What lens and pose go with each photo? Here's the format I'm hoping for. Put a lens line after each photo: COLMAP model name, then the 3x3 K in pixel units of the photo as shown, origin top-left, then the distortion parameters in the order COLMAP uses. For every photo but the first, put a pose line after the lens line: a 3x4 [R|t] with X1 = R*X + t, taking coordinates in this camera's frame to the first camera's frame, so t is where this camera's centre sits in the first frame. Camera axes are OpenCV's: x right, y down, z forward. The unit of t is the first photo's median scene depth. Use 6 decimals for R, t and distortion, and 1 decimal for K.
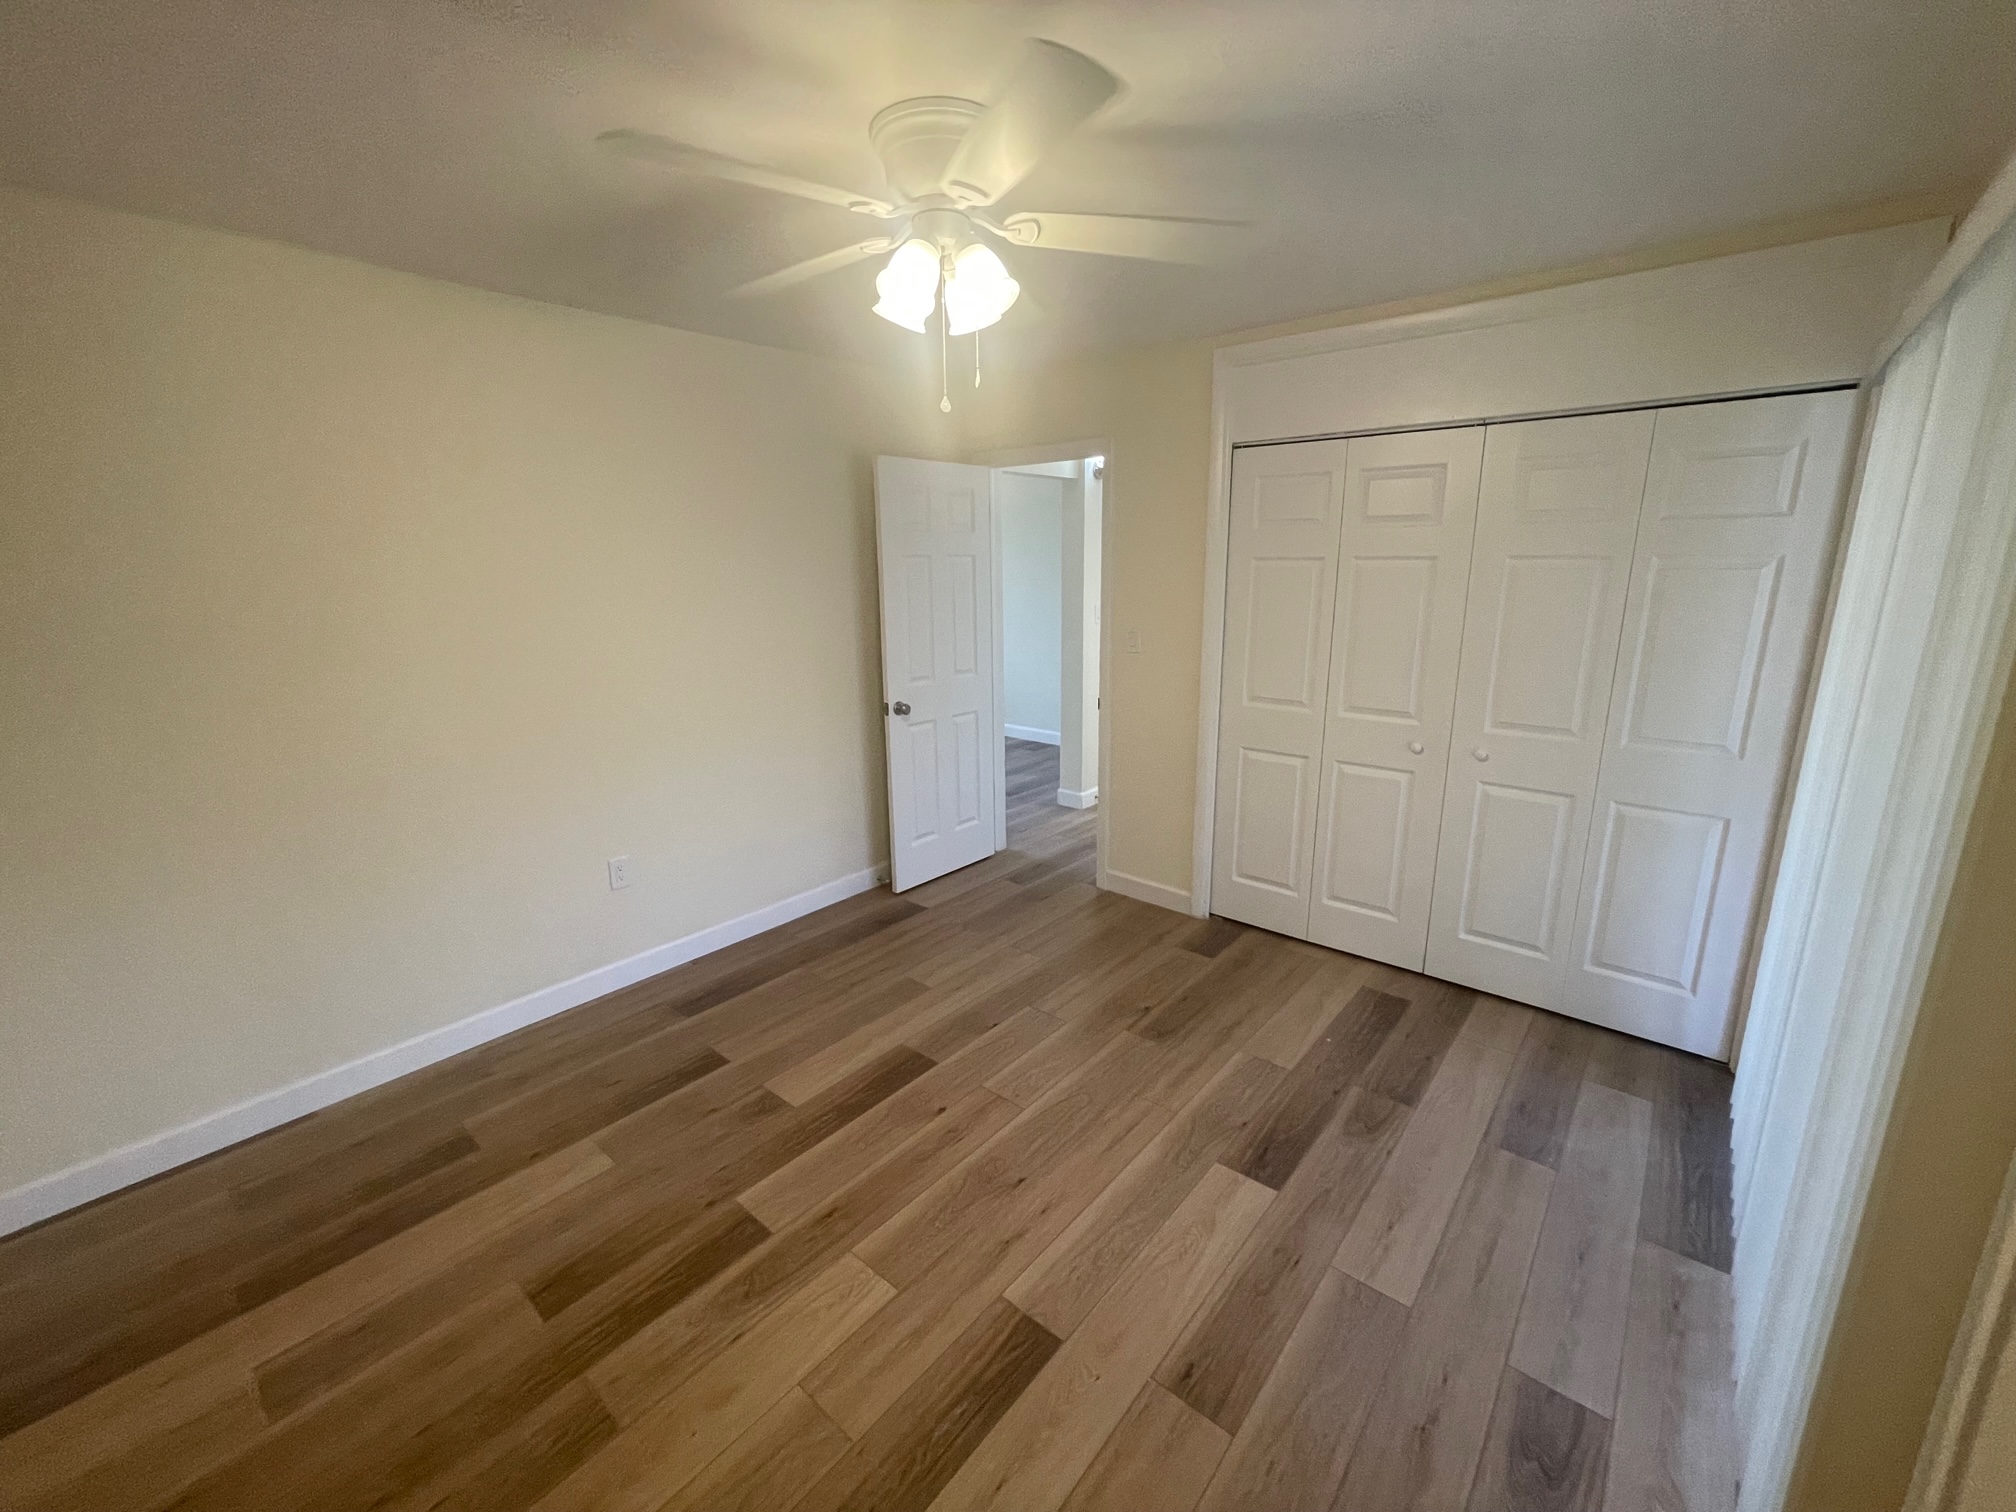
lens RADIAL K [[820.3, 0, 1006.4], [0, 820.3, 748.9], [0, 0, 1]] dist [-0.002107, -0.000321]
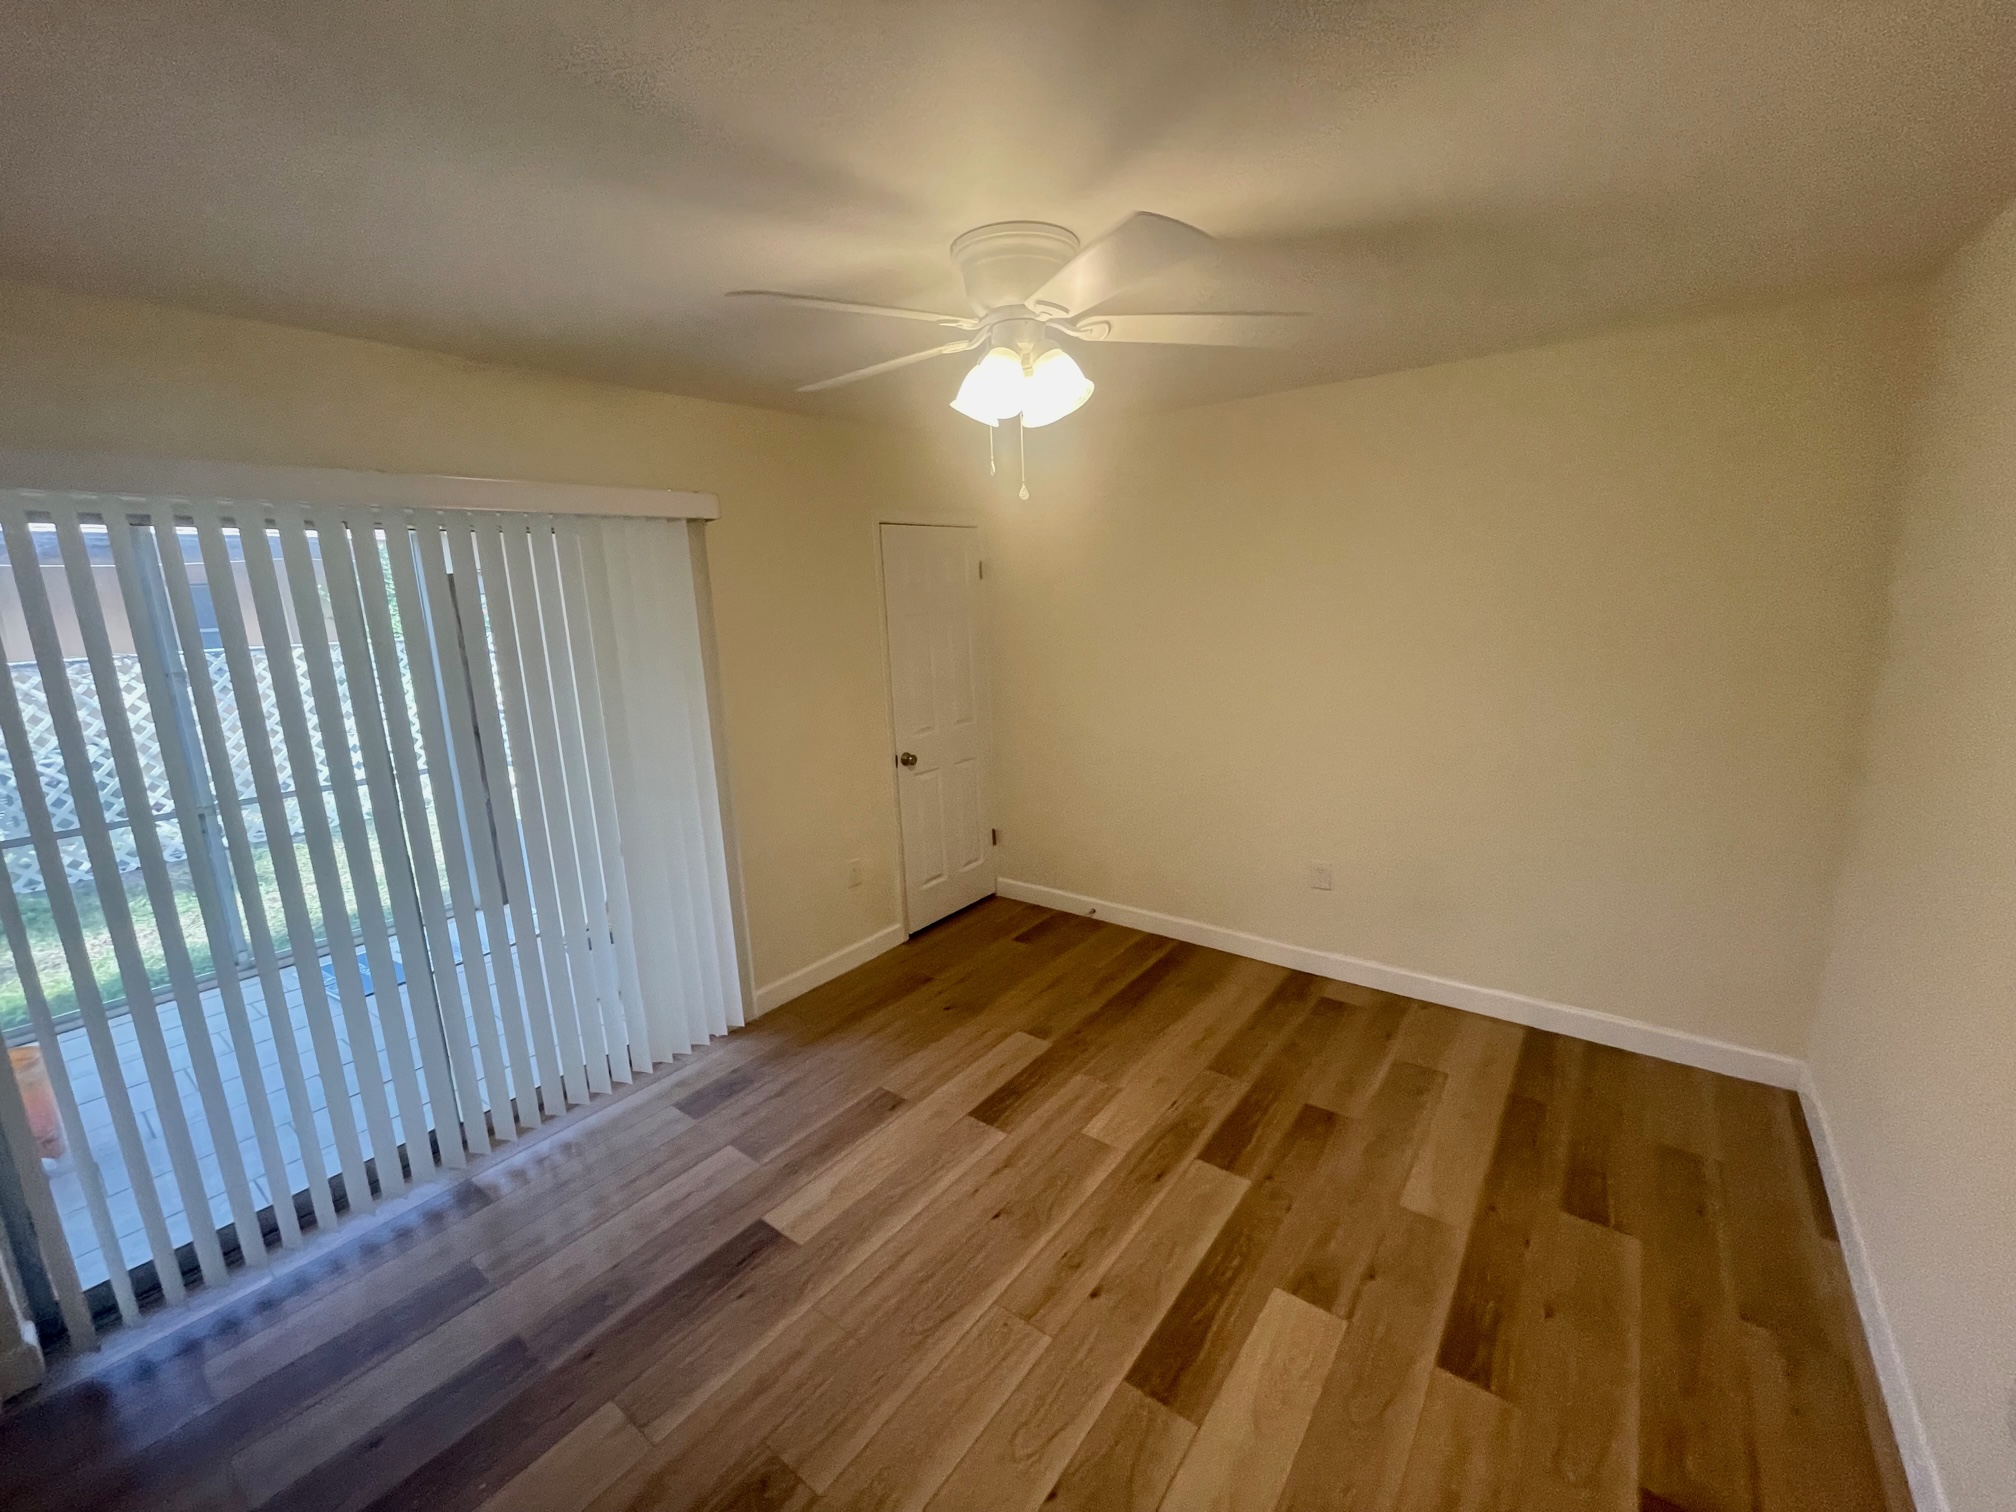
lens RADIAL K [[820.3, 0, 1003.7], [0, 820.3, 753.1], [0, 0, 1]] dist [-0.002107, -0.000321]
pose [[-0.997432, 0.062067, -0.035729, 0.009833], [0.041363, 0.906540, 0.420088, -0.453828], [0.058464, 0.417532, -0.906780, 1.705928]]
